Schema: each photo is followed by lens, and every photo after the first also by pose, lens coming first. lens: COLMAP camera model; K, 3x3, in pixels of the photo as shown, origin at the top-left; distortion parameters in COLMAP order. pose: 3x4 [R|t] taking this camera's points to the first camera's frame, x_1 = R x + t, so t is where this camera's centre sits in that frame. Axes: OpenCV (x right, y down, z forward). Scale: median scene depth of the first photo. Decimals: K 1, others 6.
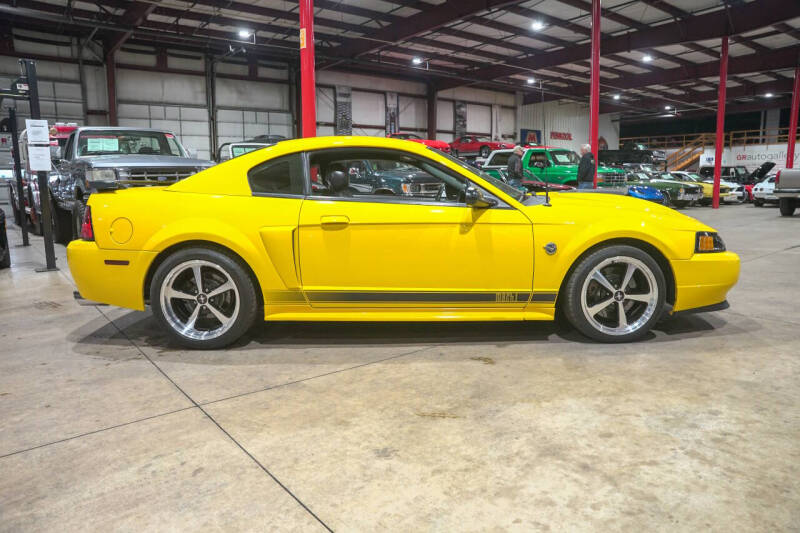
lens RADIAL K [[548.1, 0, 401.9], [0, 548.1, 267.4], [0, 0, 1]] dist [-0.145140, 0.116427]
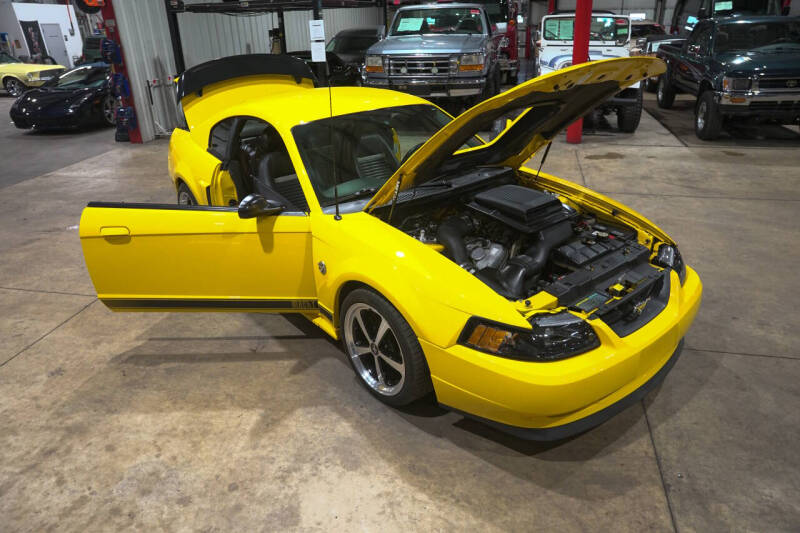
lens RADIAL K [[548.1, 0, 401.9], [0, 548.1, 267.4], [0, 0, 1]] dist [-0.145140, 0.116427]
pose [[0.624320, 0.326811, -0.709520, 0.960725], [-0.097845, 0.933843, 0.344040, -0.345449], [0.775016, -0.145368, 0.614994, 0.533091]]
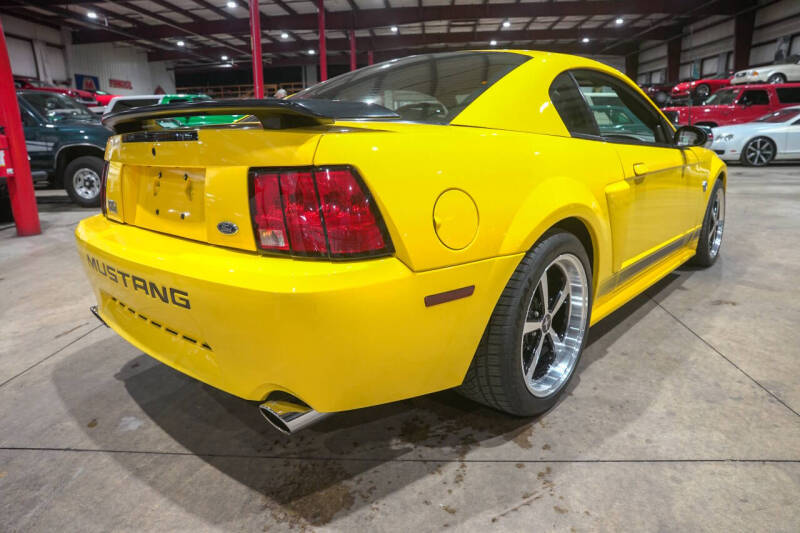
lens RADIAL K [[548.1, 0, 401.9], [0, 548.1, 267.4], [0, 0, 1]] dist [-0.145140, 0.116427]
pose [[0.671488, -0.189527, 0.716369, -0.847857], [0.128015, 0.981873, 0.139776, -0.094562], [-0.729874, -0.002152, 0.683578, 0.709364]]
